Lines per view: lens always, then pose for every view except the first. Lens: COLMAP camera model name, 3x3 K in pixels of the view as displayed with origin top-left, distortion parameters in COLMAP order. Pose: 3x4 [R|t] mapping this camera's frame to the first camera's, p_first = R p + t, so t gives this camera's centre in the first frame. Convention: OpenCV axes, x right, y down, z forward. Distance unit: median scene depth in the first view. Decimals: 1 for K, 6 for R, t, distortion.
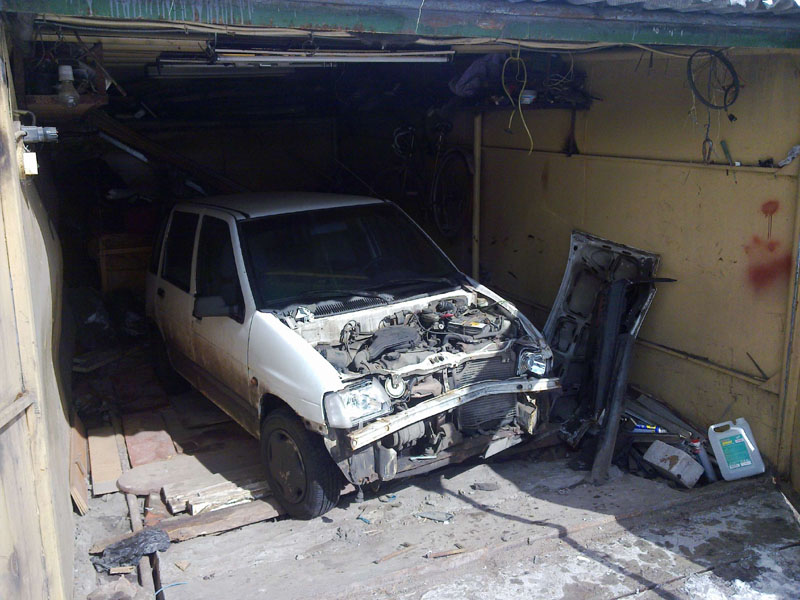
lens RADIAL K [[584.9, 0, 400.0], [0, 584.9, 300.0], [0, 0, 1]] dist [-0.029816, -0.005035]
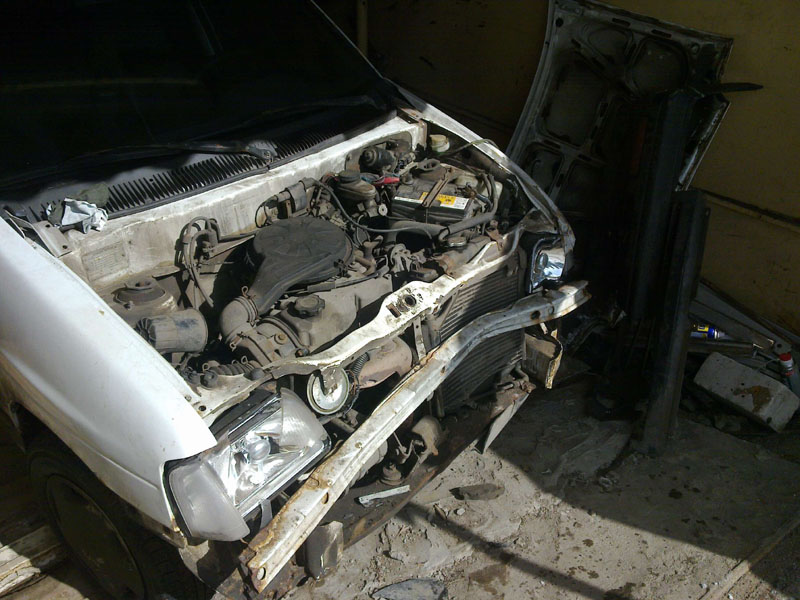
lens RADIAL K [[686.2, 0, 404.8], [0, 686.2, 282.1], [0, 0, 1]] dist [0.086944, -0.175354]
pose [[0.967946, -0.100969, 0.229971, -0.053515], [0.029144, 0.954603, 0.296453, -0.069885], [-0.249464, -0.280248, 0.926946, 0.433498]]
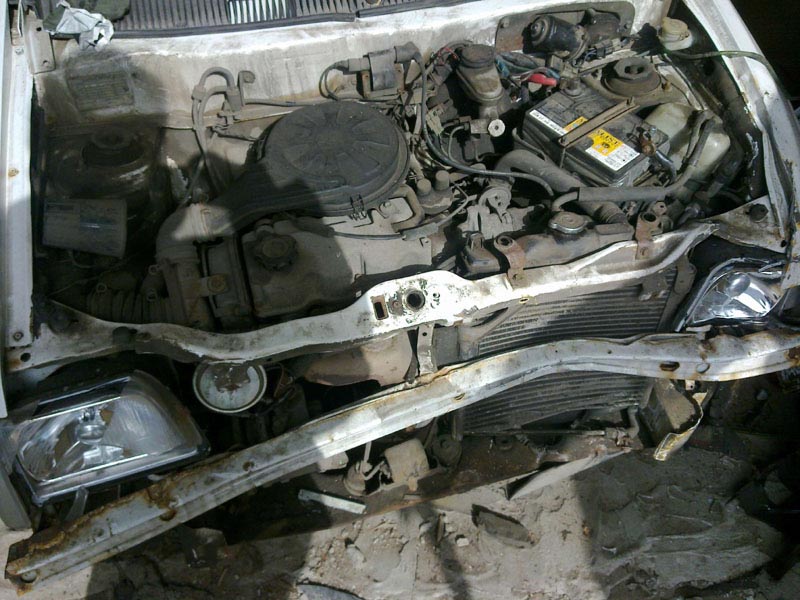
lens RADIAL K [[747.4, 0, 371.3], [0, 747.4, 298.6], [0, 0, 1]] dist [0.008256, -0.010378]
pose [[0.949050, 0.265218, -0.170184, 0.100894], [-0.121378, 0.806044, 0.579276, -0.110838], [0.290810, -0.529106, 0.797168, 0.600991]]
